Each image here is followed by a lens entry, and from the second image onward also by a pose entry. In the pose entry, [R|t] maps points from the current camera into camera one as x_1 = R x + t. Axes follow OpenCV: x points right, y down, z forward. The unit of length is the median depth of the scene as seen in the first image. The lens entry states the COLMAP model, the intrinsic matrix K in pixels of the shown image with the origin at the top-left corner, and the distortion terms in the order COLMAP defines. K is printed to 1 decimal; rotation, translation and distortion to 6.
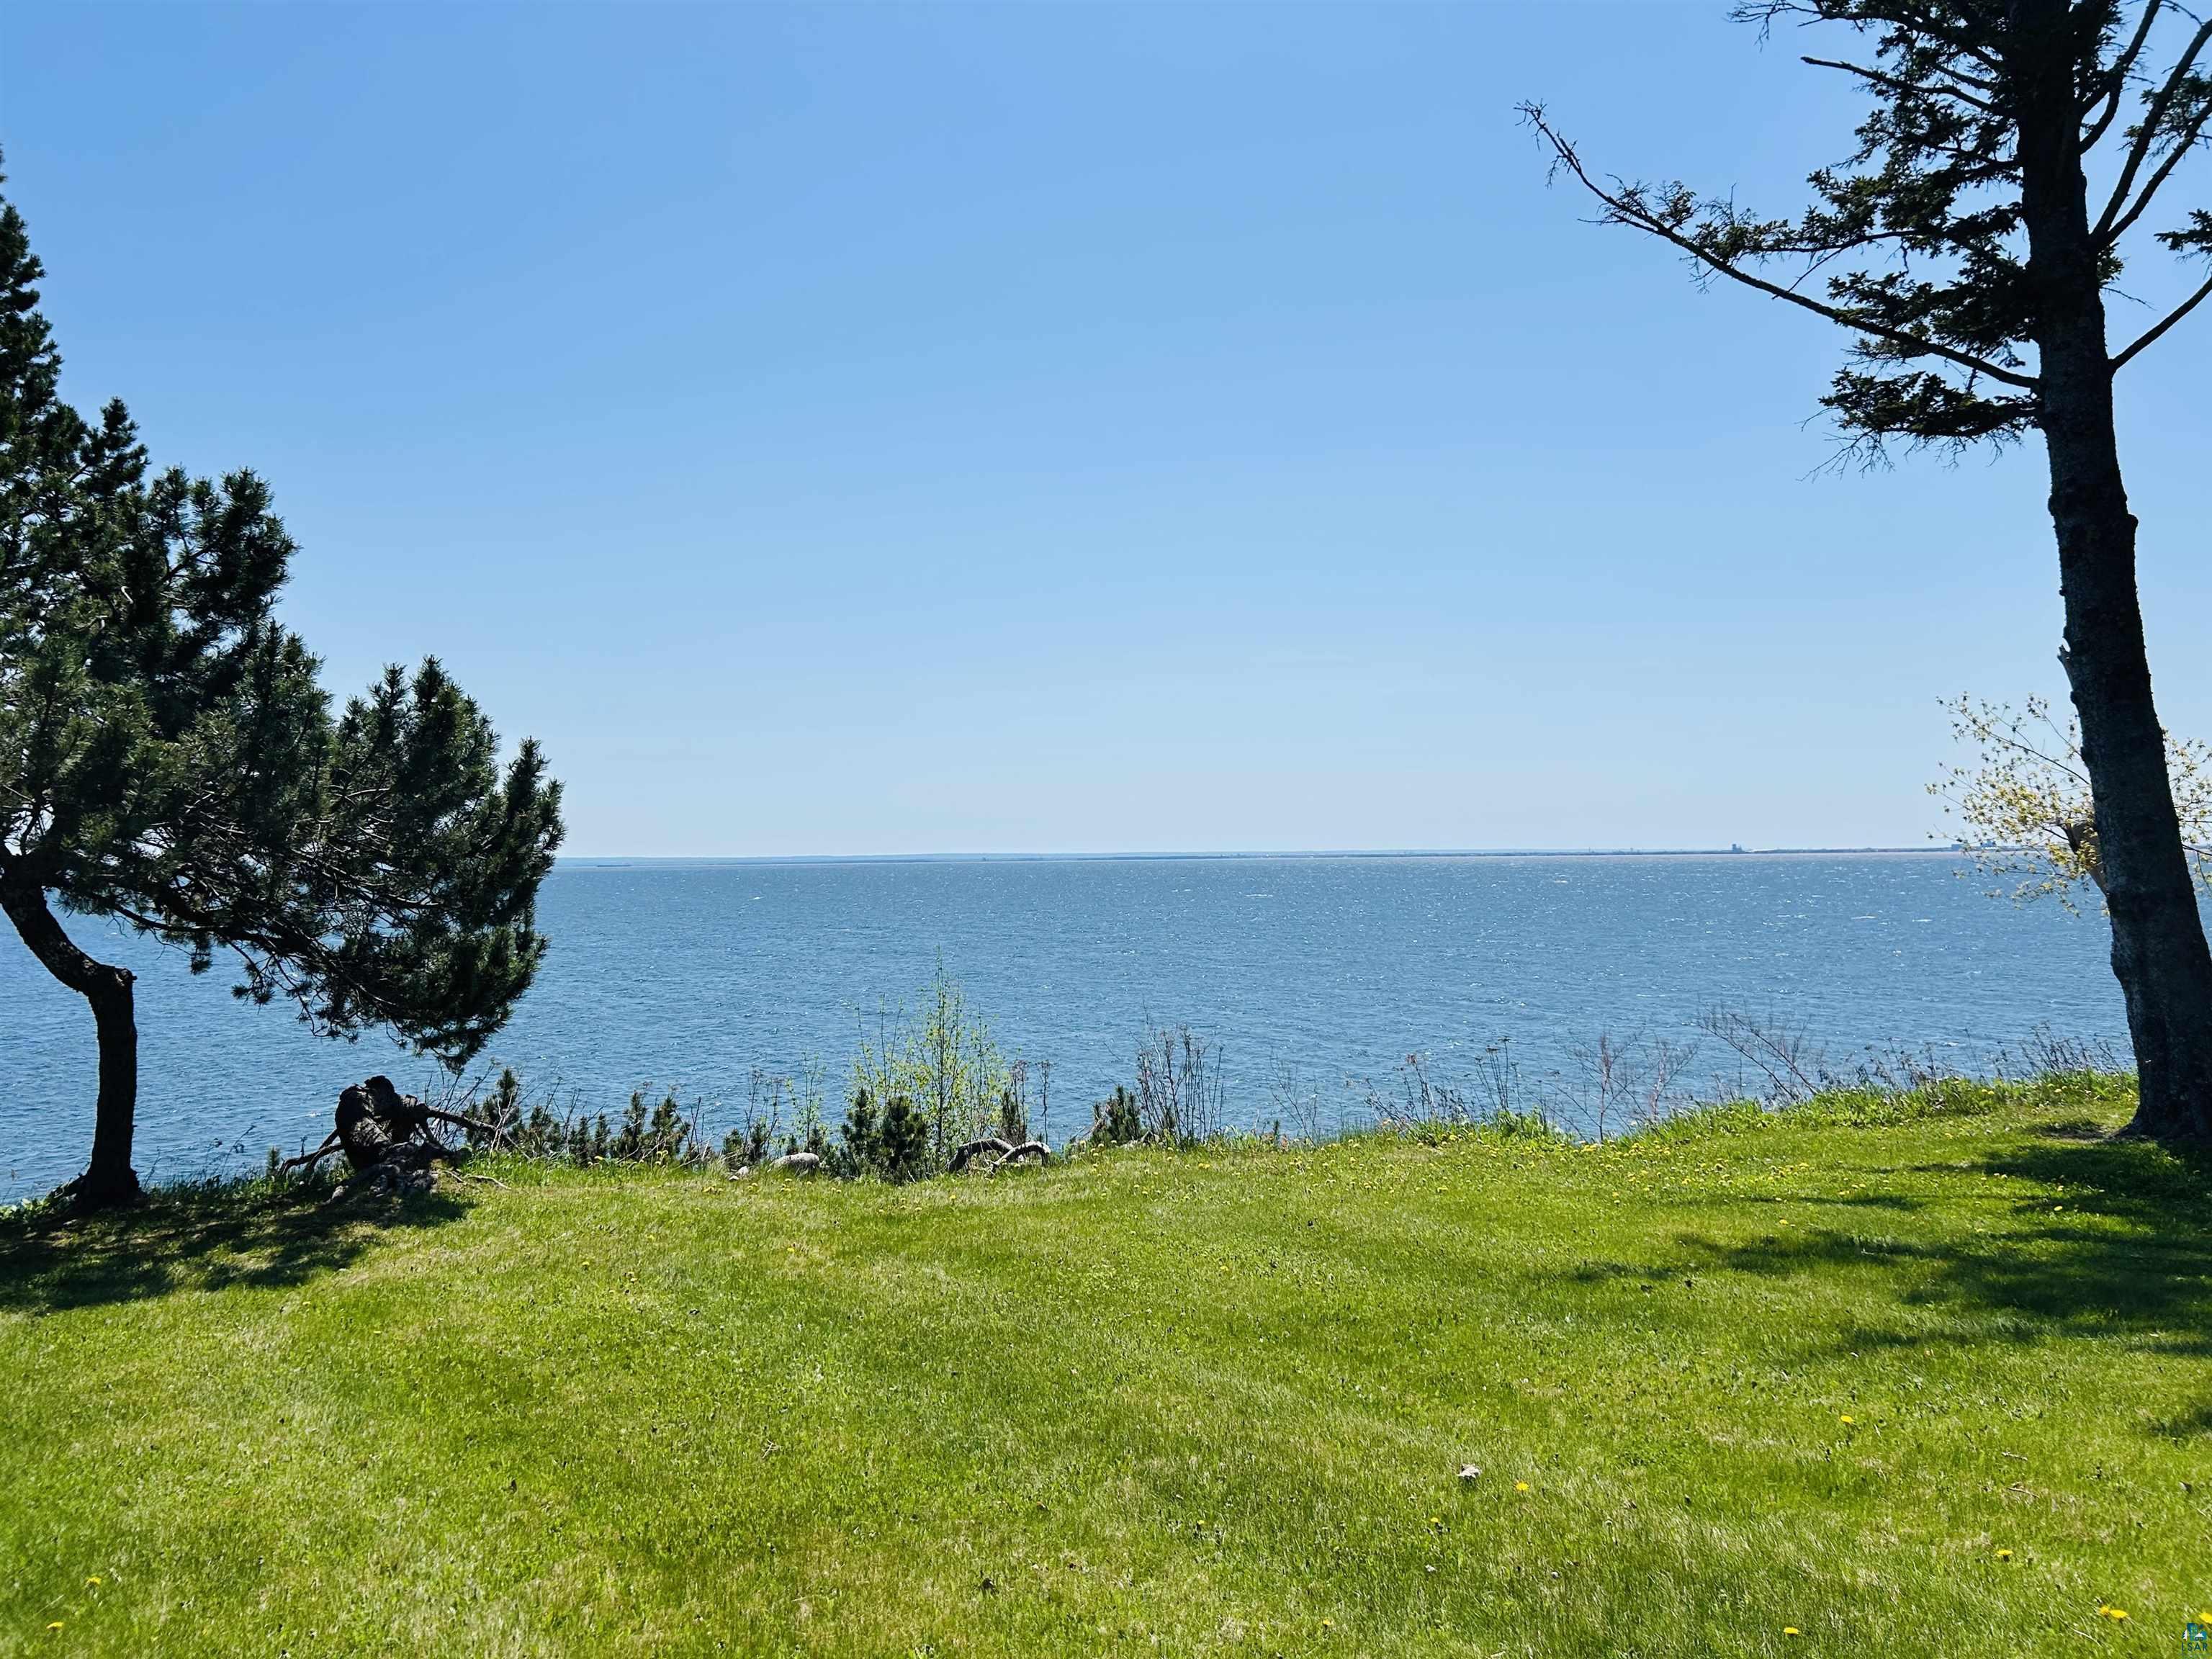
lens RADIAL K [[1659.1, 0, 1106.3], [0, 1659.1, 802.8], [0, 0, 1]] dist [0.053563, -0.056580]
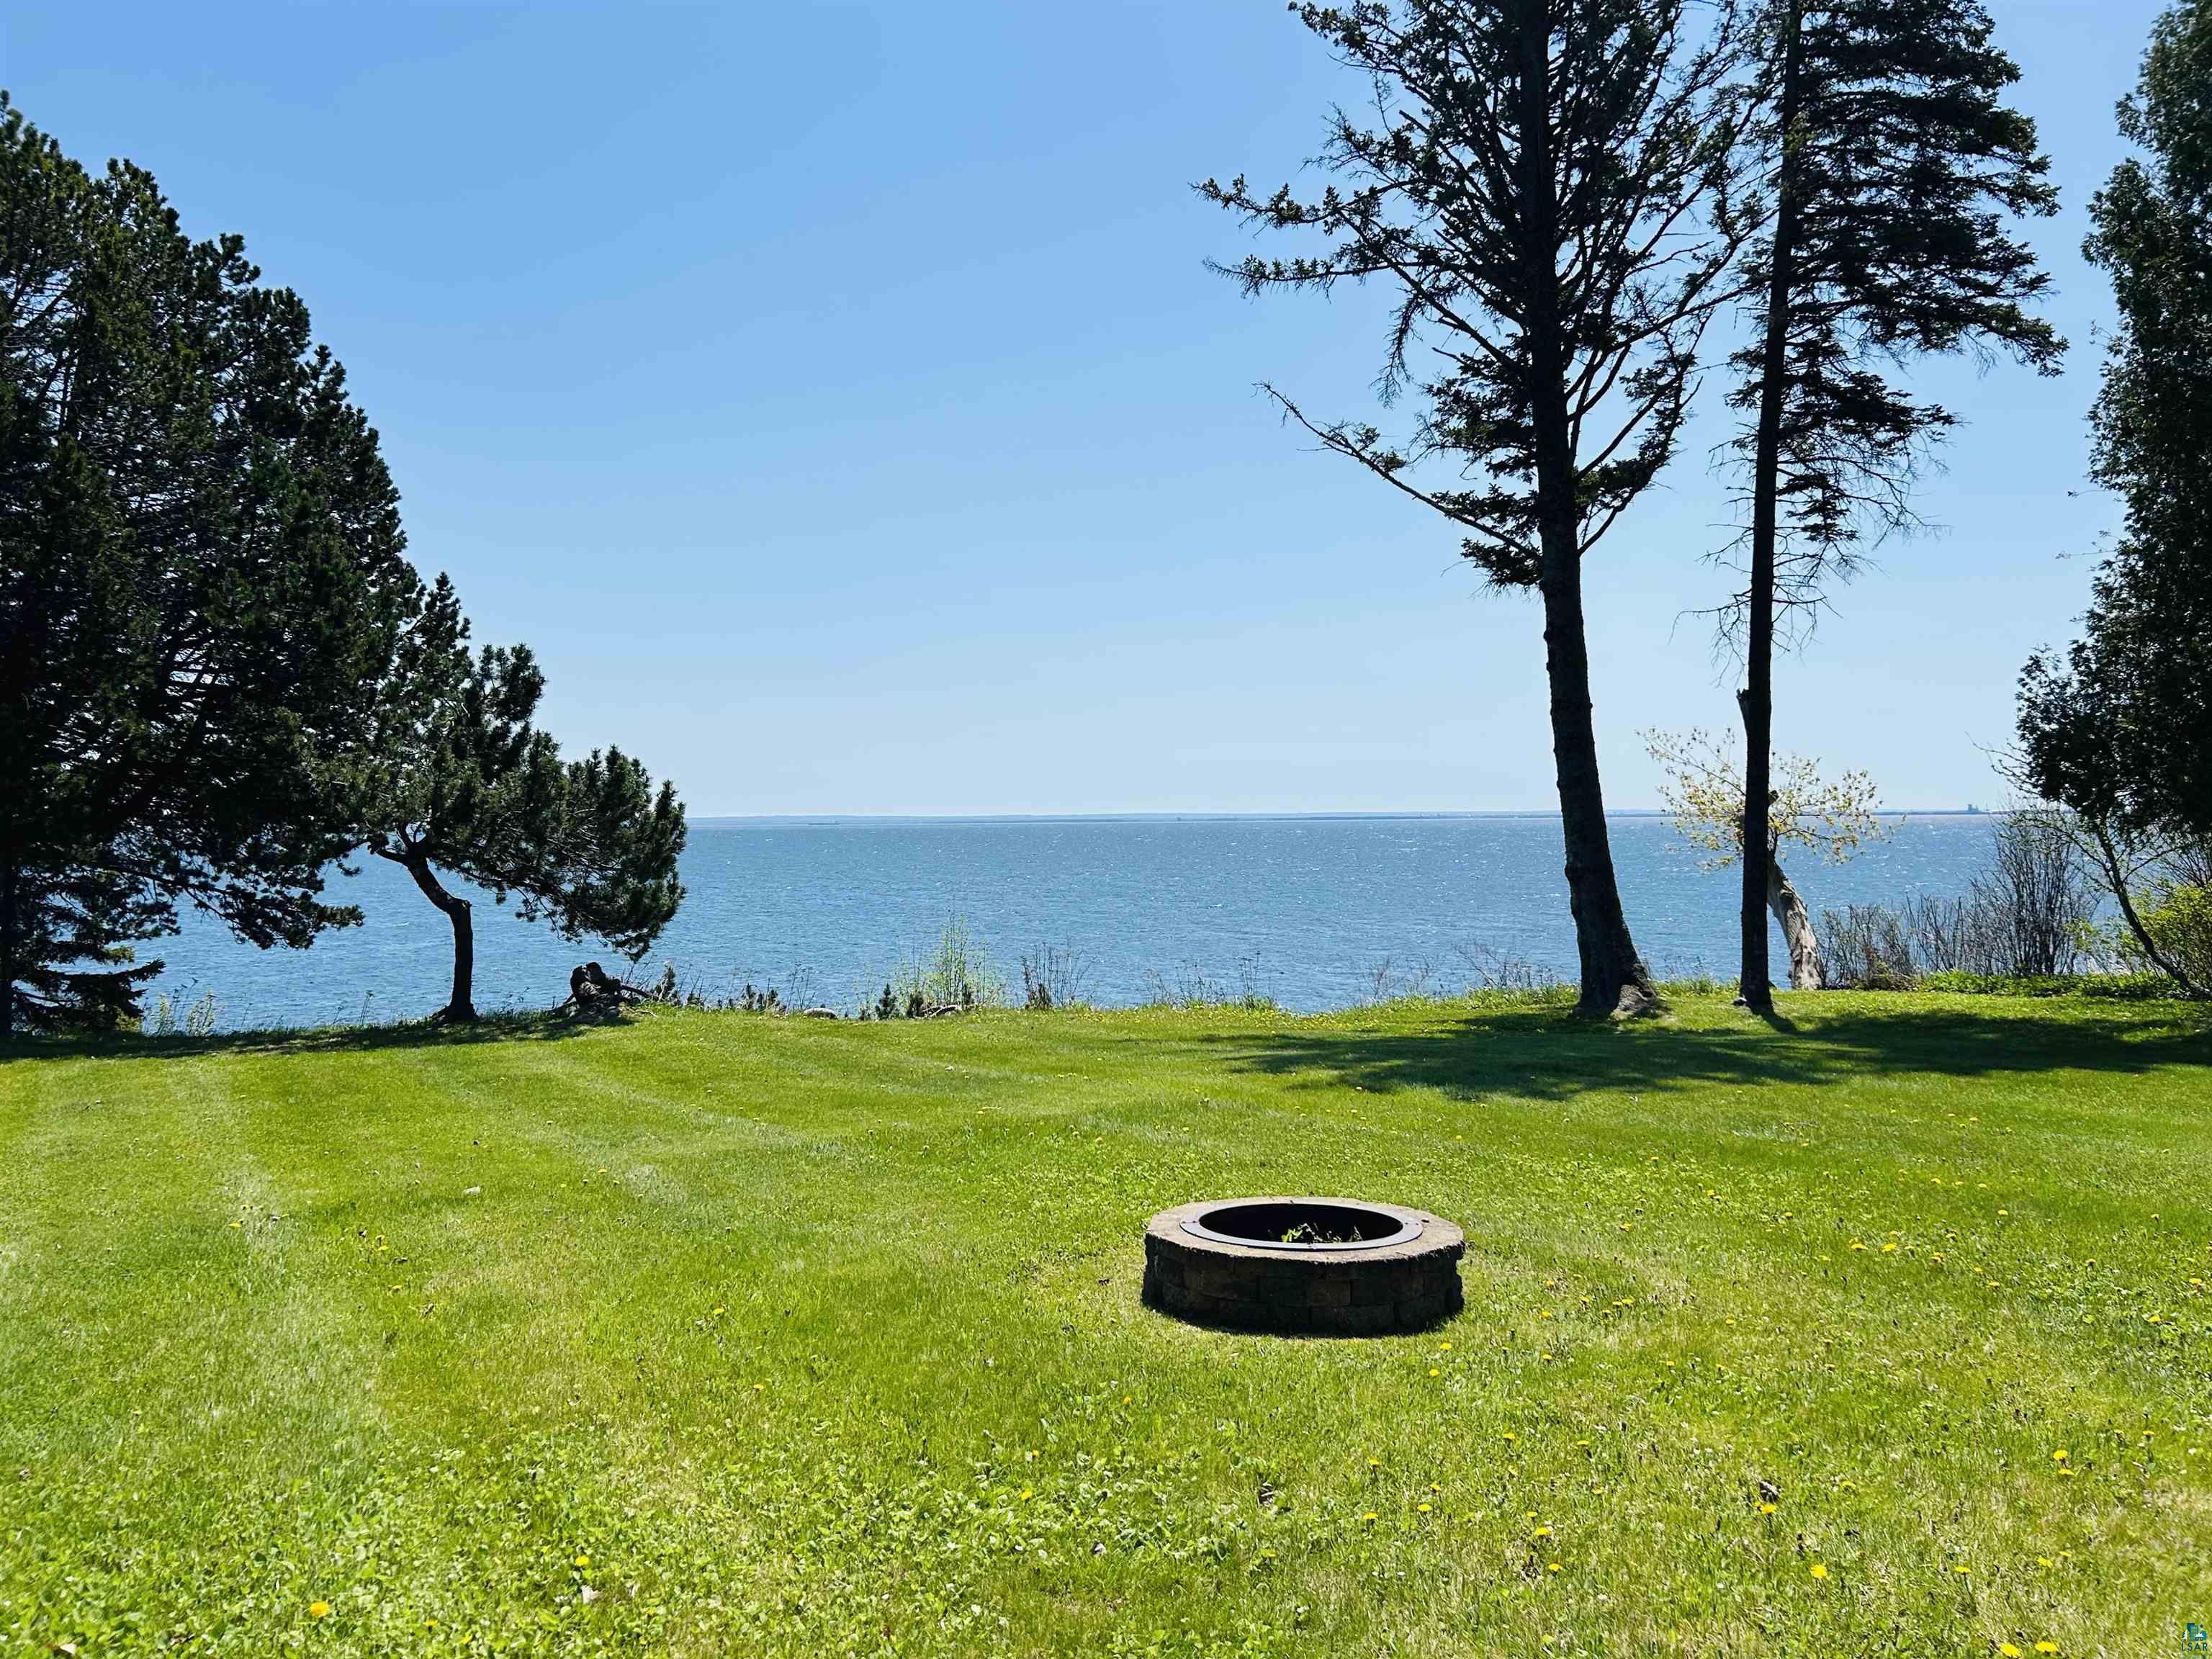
lens RADIAL K [[1659.1, 0, 1122.5], [0, 1659.1, 828.4], [0, 0, 1]] dist [0.053563, -0.056580]
pose [[0.993865, 0.003701, -0.110535, 0.373310], [0.000723, 0.999201, 0.039964, -0.059350], [0.110595, -0.039799, 0.993068, -0.809789]]
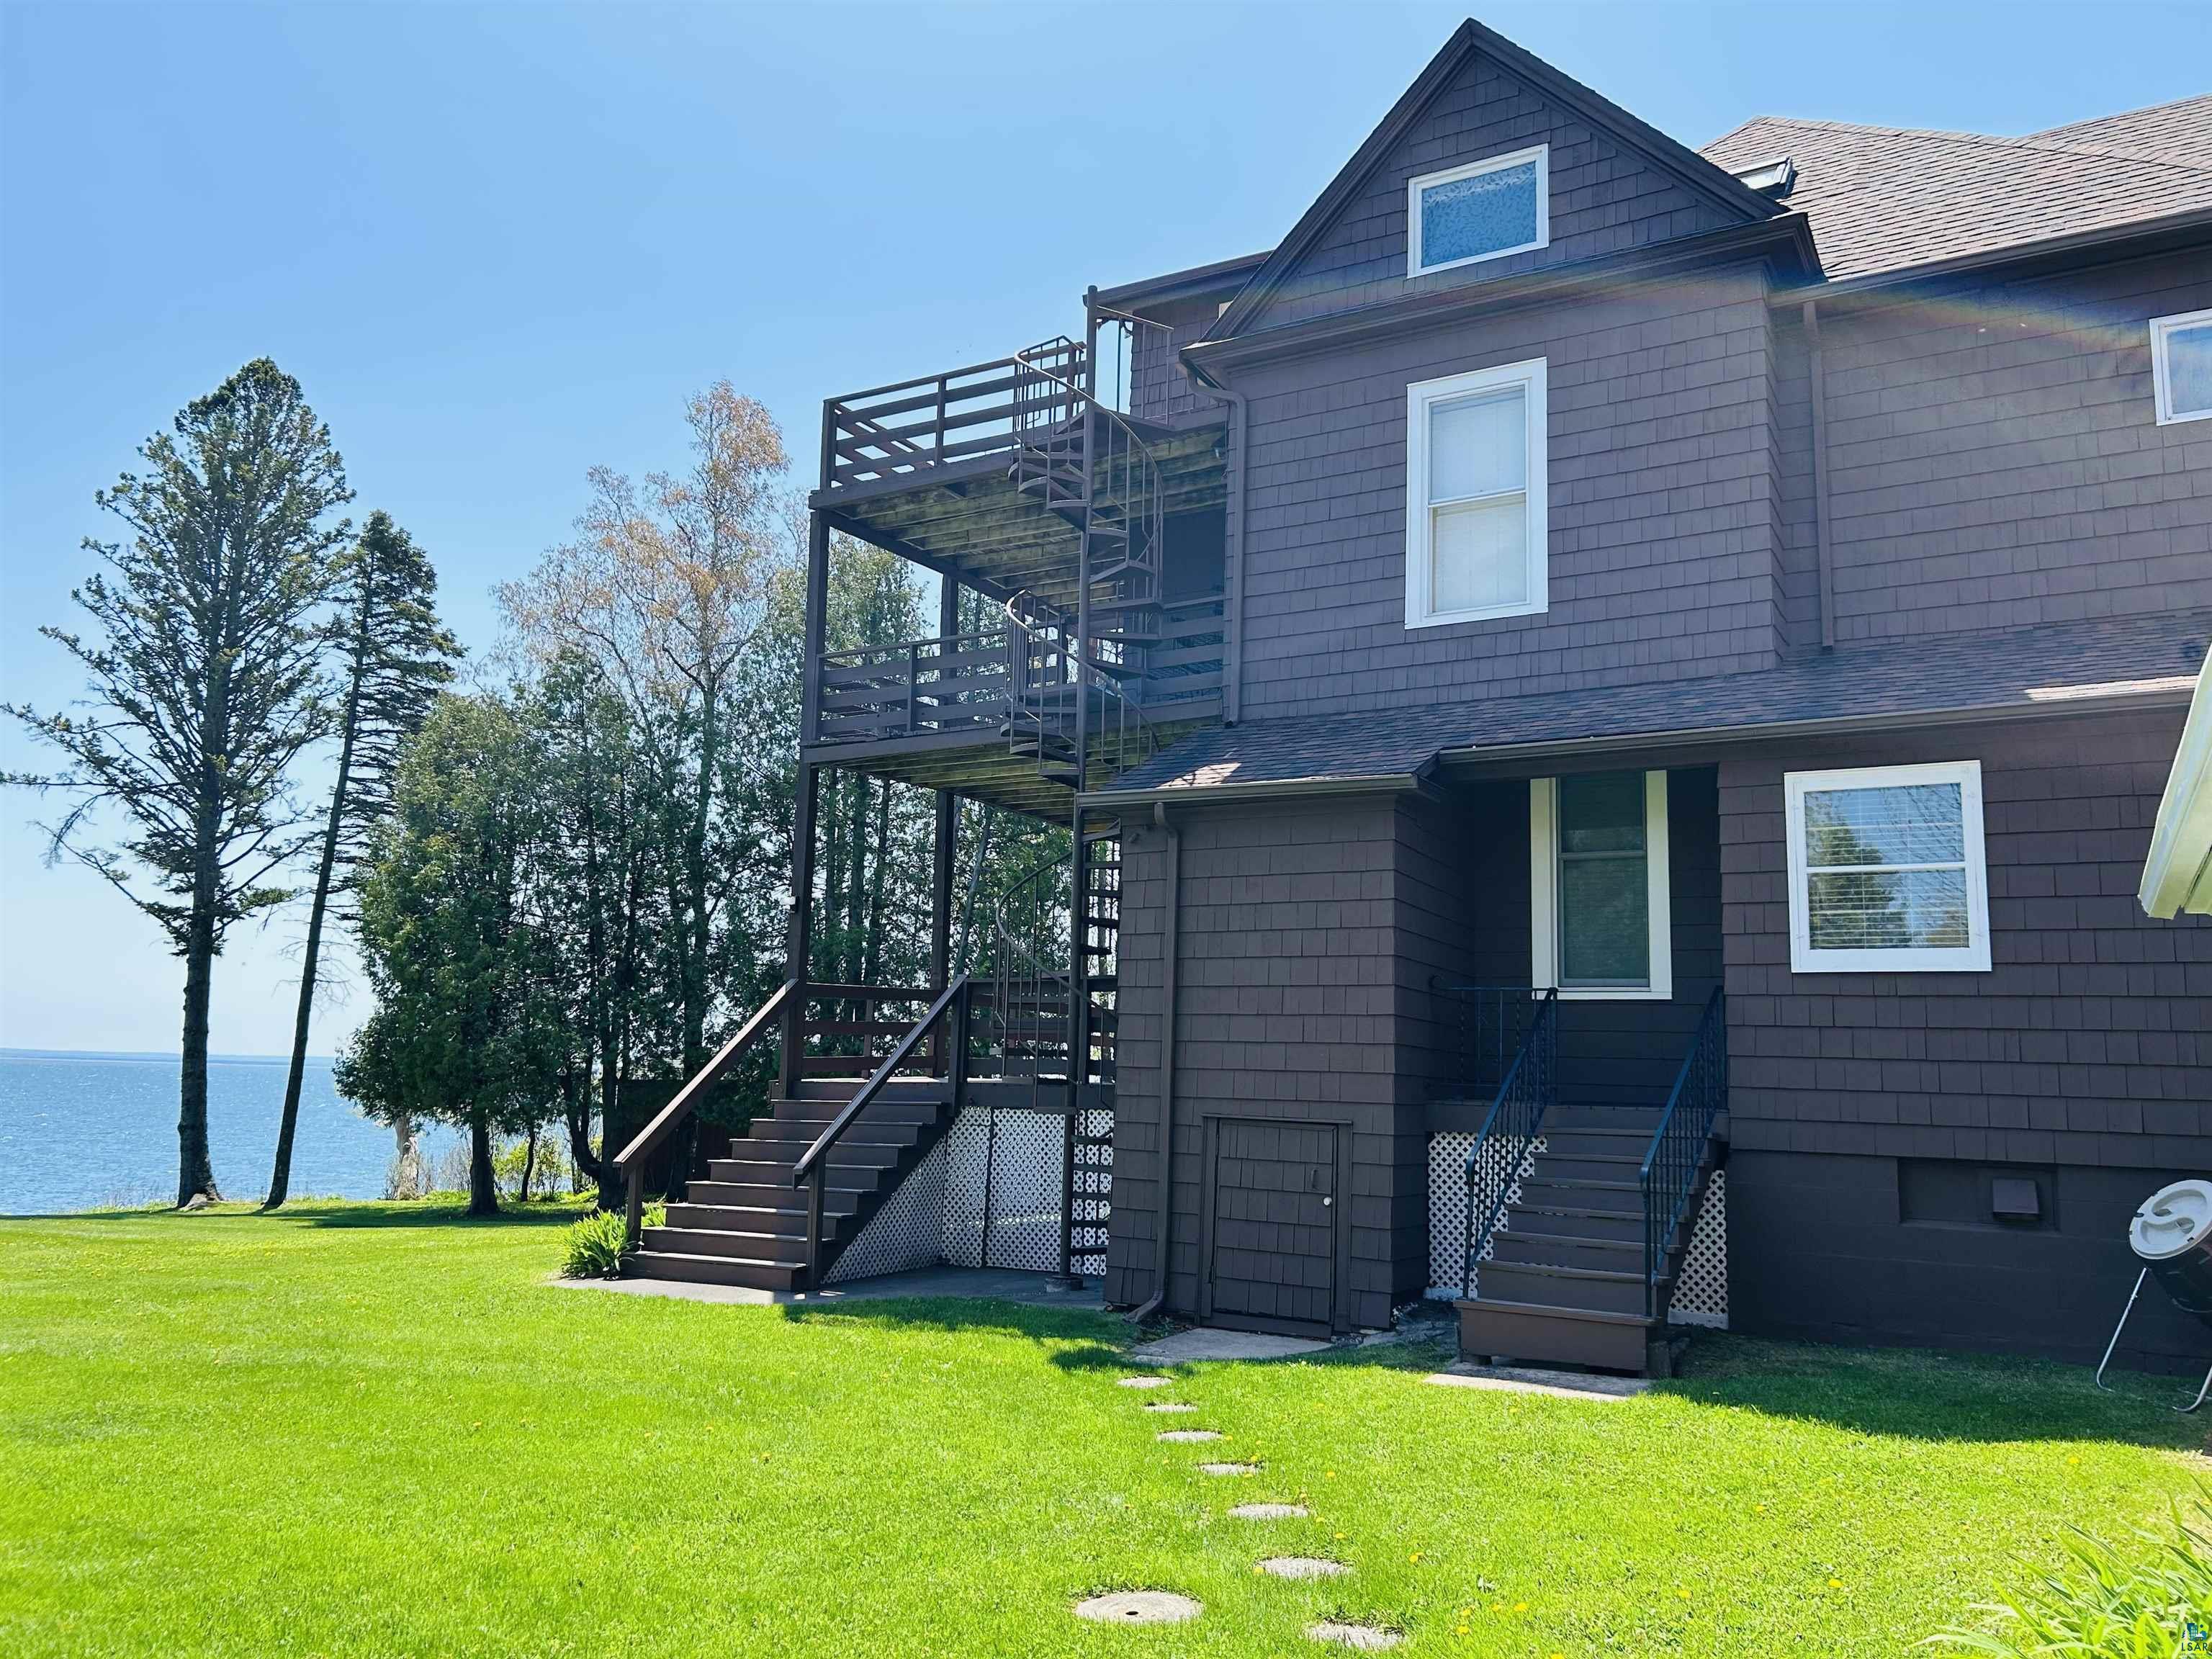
lens RADIAL K [[1659.1, 0, 1109.3], [0, 1659.1, 830.6], [0, 0, 1]] dist [0.053563, -0.056580]
pose [[0.942286, 0.093551, 0.321475, 1.273017], [-0.053527, 0.989913, -0.131177, -0.177027], [-0.330504, 0.106398, 0.937788, -2.636534]]
